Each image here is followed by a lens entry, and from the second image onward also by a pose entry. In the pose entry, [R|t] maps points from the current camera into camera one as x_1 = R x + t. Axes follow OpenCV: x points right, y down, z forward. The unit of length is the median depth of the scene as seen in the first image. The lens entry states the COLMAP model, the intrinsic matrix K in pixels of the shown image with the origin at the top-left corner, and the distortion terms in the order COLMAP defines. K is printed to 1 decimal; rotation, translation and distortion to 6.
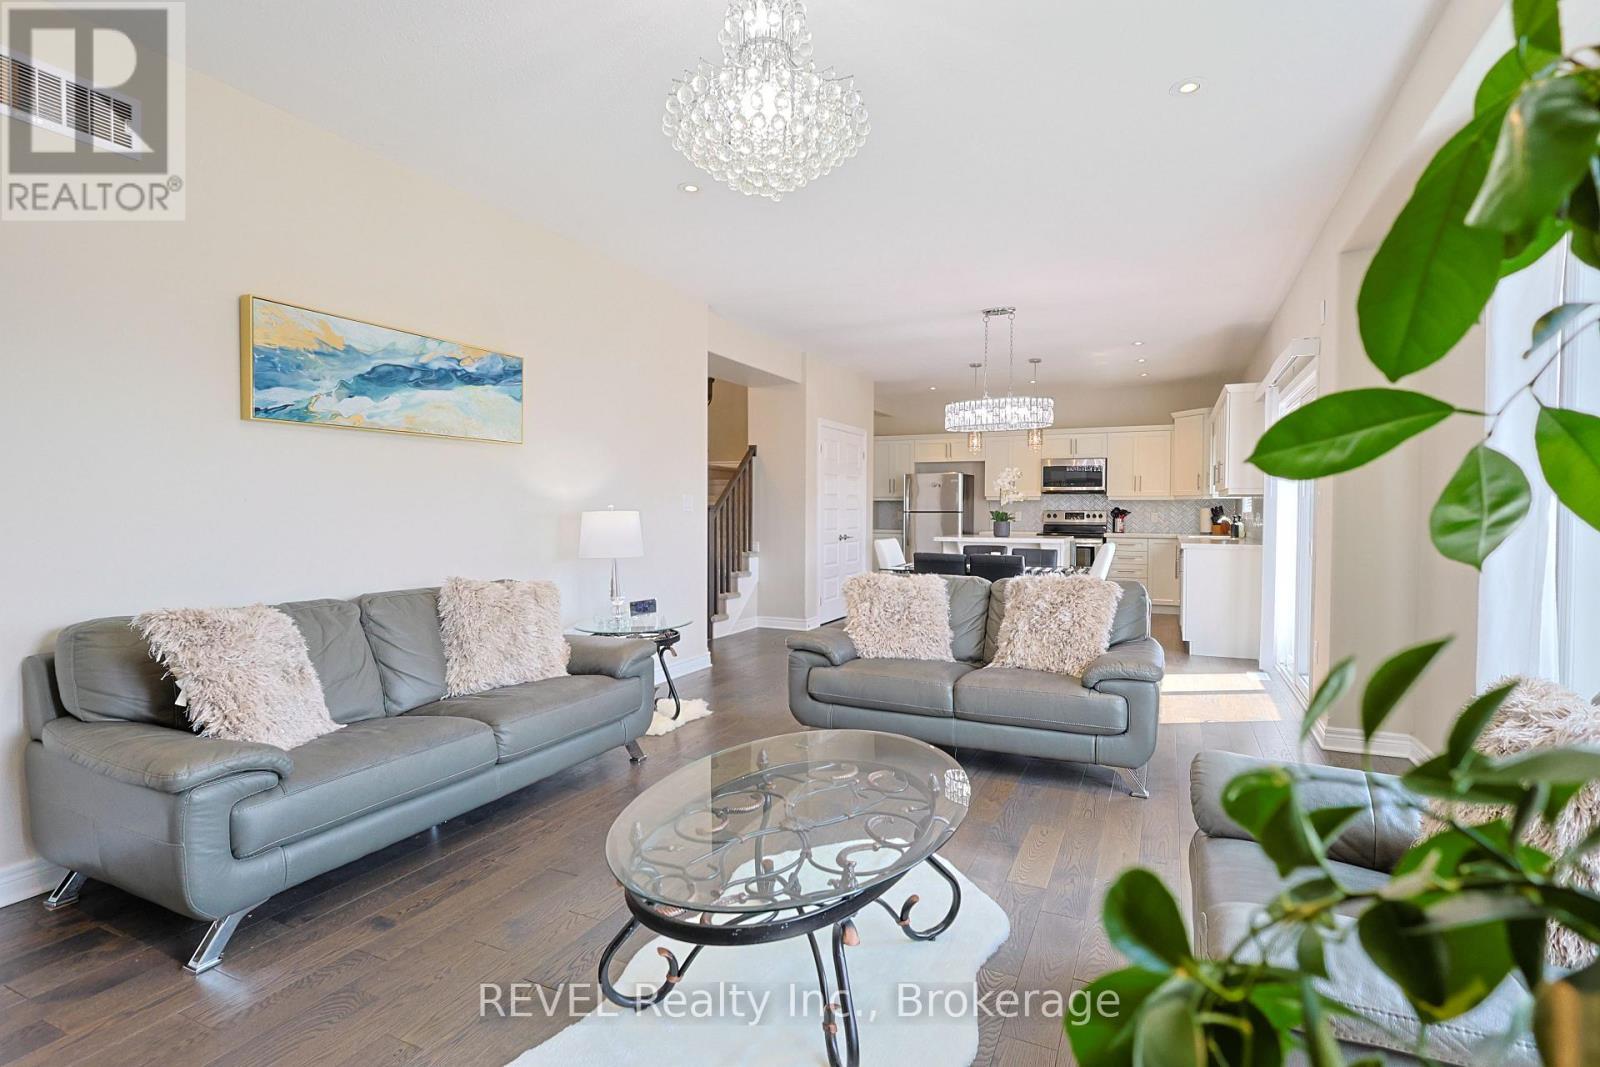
lens RADIAL K [[795.0, 0, 805.2], [0, 795.0, 531.9], [0, 0, 1]] dist [-0.000374, 0.000552]
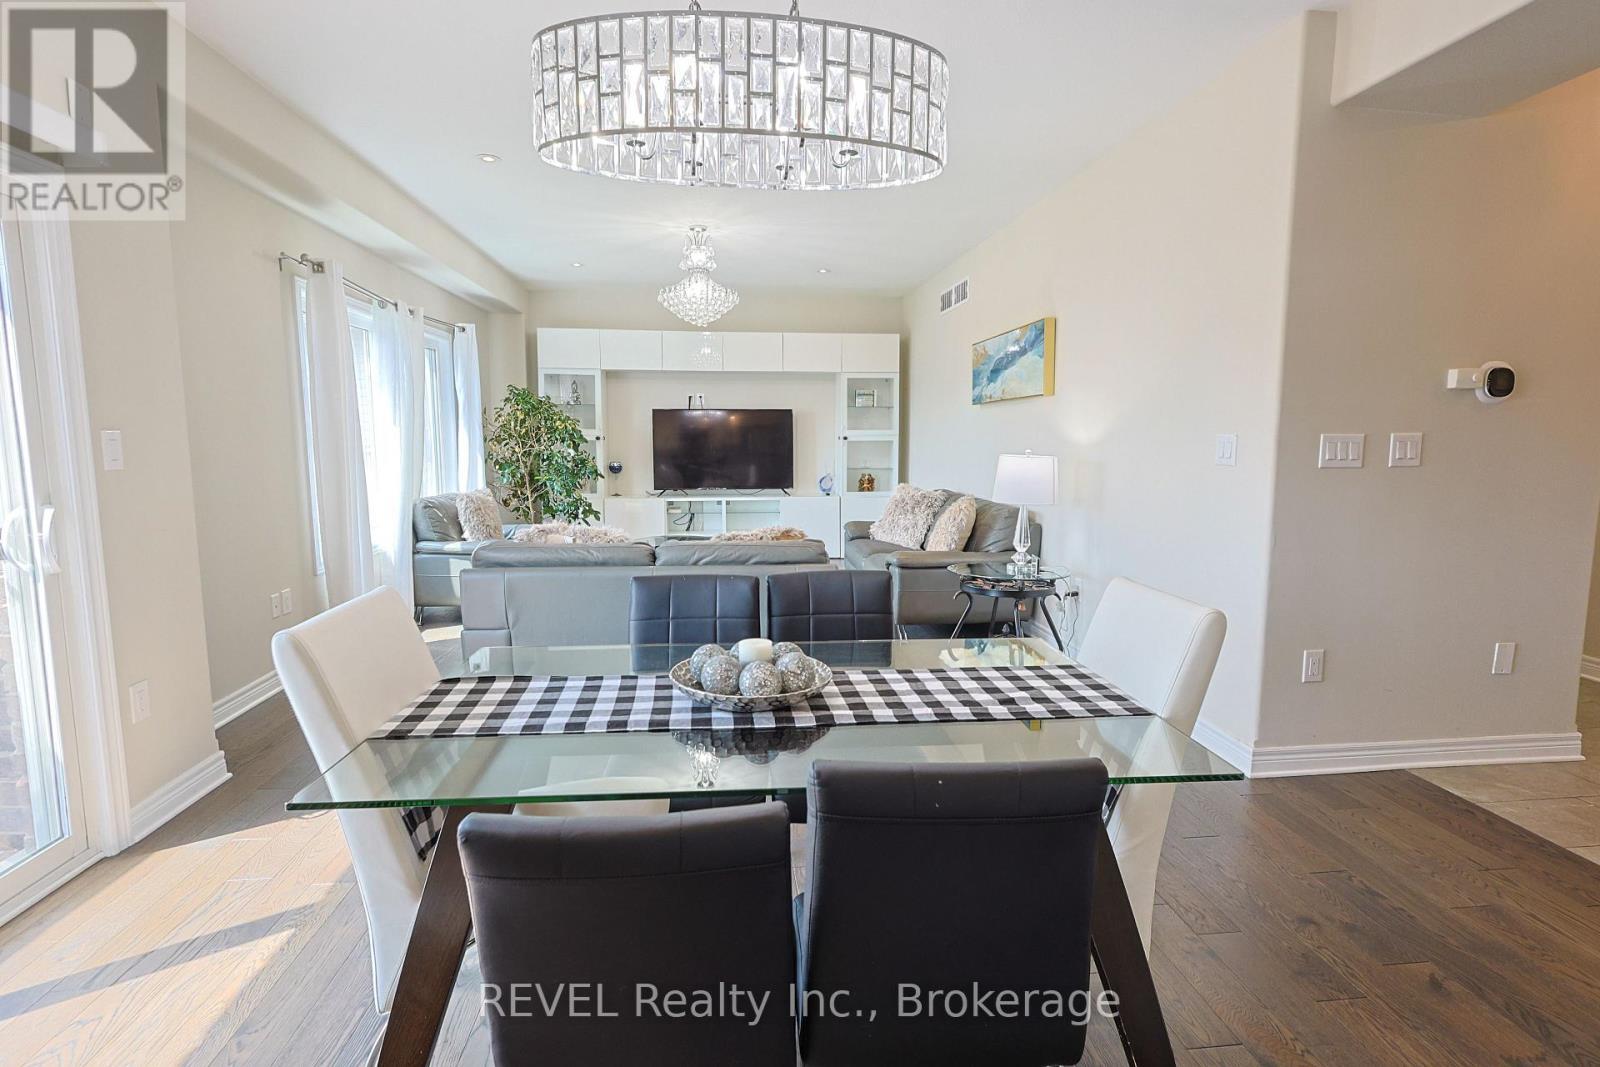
lens RADIAL K [[824.1, 0, 800.0], [0, 824.1, 533.5], [0, 0, 1]] dist [-0.000802, 0.000066]
pose [[-0.865892, 0.052099, -0.497511, 0.673818], [-0.019270, 0.990349, 0.137247, -0.084031], [0.499860, 0.128428, -0.856531, 2.290226]]
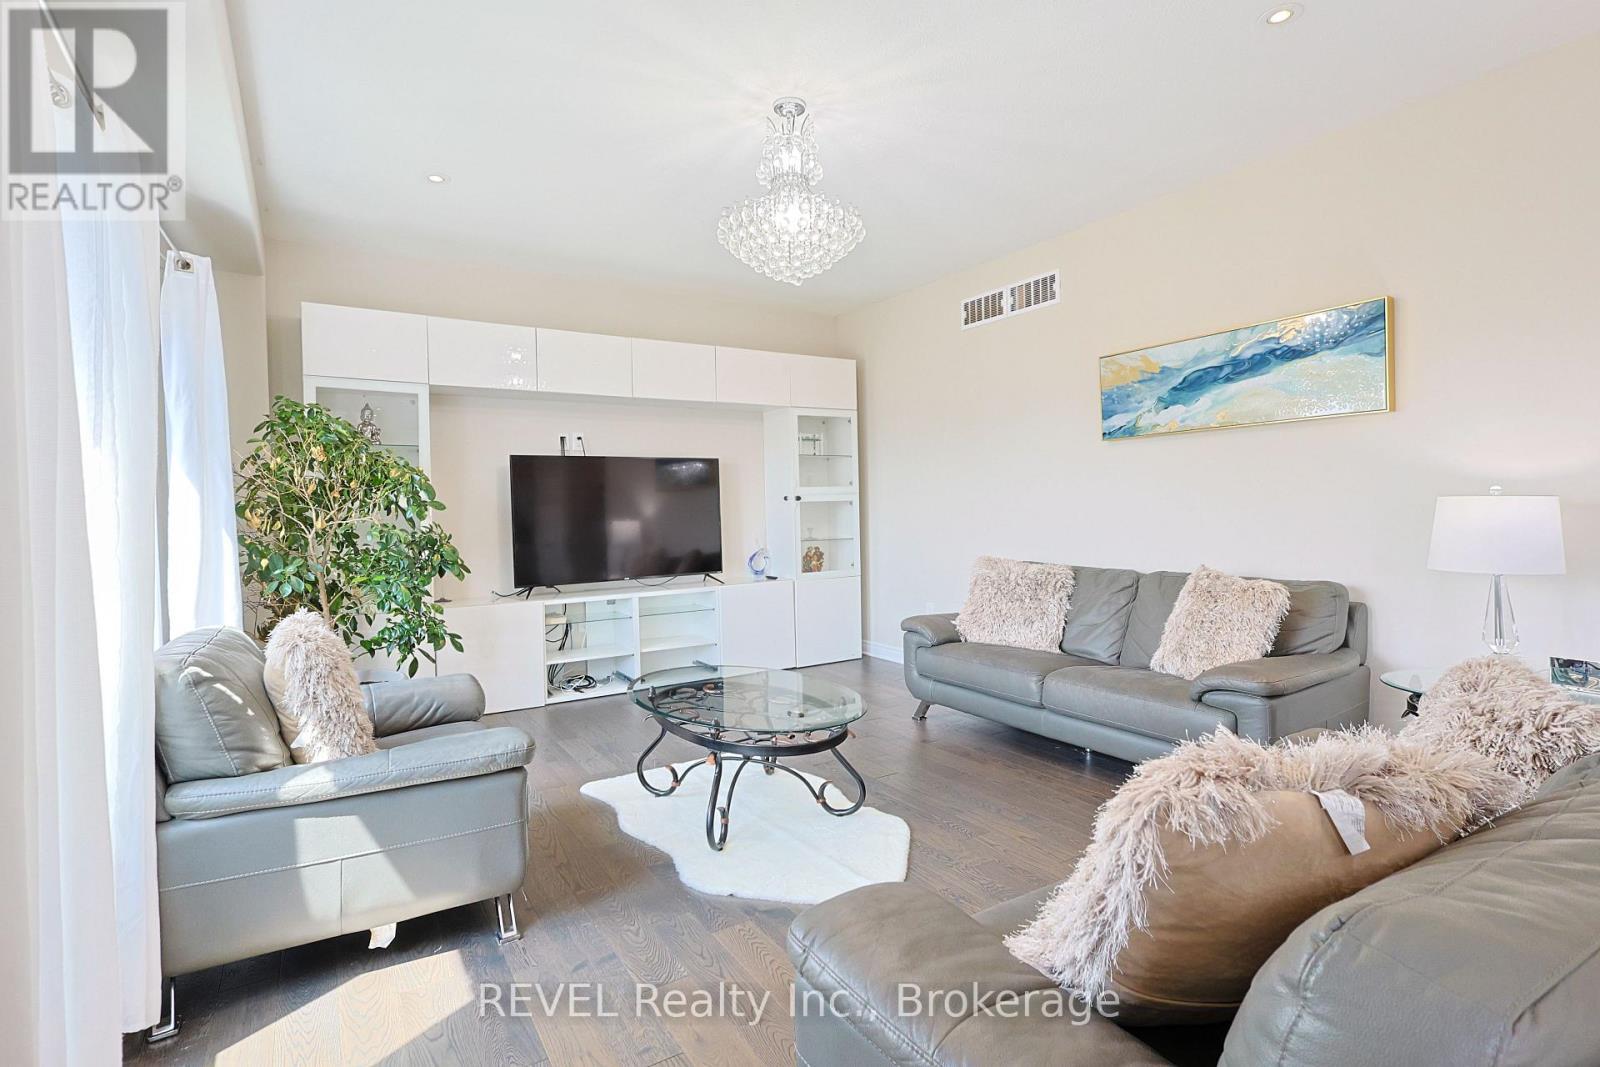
lens RADIAL K [[795.0, 0, 805.2], [0, 795.0, 531.9], [0, 0, 1]] dist [-0.000374, 0.000552]
pose [[-0.541624, 0.032207, -0.840004, 0.735128], [-0.002686, 0.999194, 0.040043, -0.027967], [0.840617, 0.023944, -0.541101, 1.173243]]
